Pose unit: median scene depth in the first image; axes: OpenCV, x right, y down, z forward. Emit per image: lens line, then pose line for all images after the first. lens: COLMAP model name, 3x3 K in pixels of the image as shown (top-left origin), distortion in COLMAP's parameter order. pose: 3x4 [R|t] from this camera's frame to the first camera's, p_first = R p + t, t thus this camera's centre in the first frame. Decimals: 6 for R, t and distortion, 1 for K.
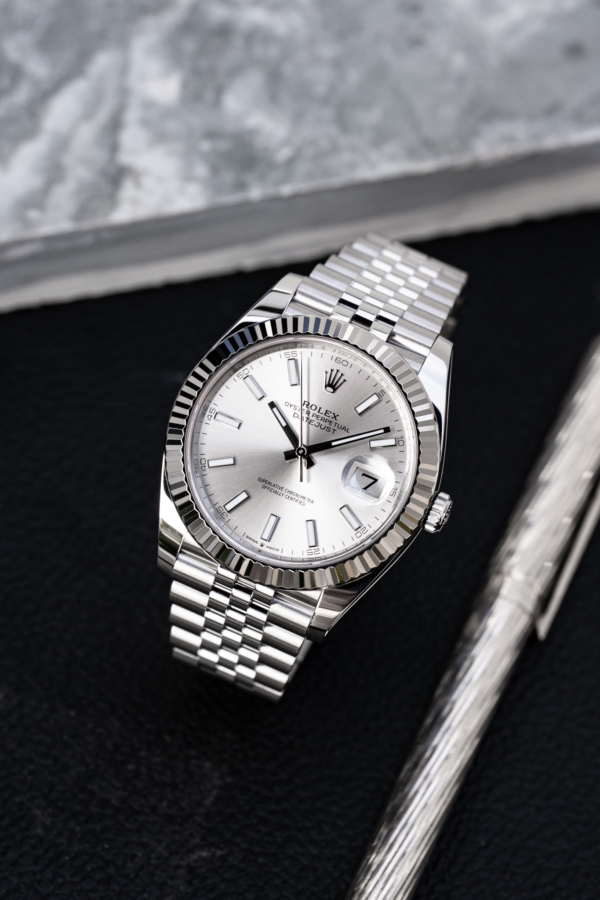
lens RADIAL K [[3151.4, 0, 300.0], [0, 3151.4, 450.0], [0, 0, 1]] dist [-0.074017, -3.721646]
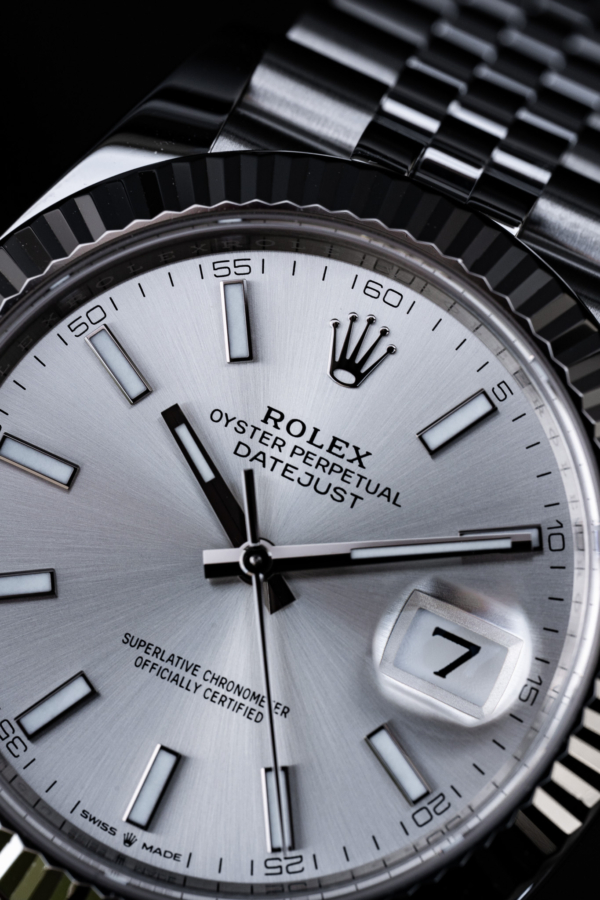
lens RADIAL K [[4292.5, 0, 300.0], [0, 4292.5, 450.0], [0, 0, 1]] dist [1.190919, -5.768879]
pose [[0.999147, 0.027947, 0.030394, -0.009032], [-0.027756, 0.999592, -0.006706, -0.008060], [-0.030569, 0.005857, 0.999515, 0.540311]]
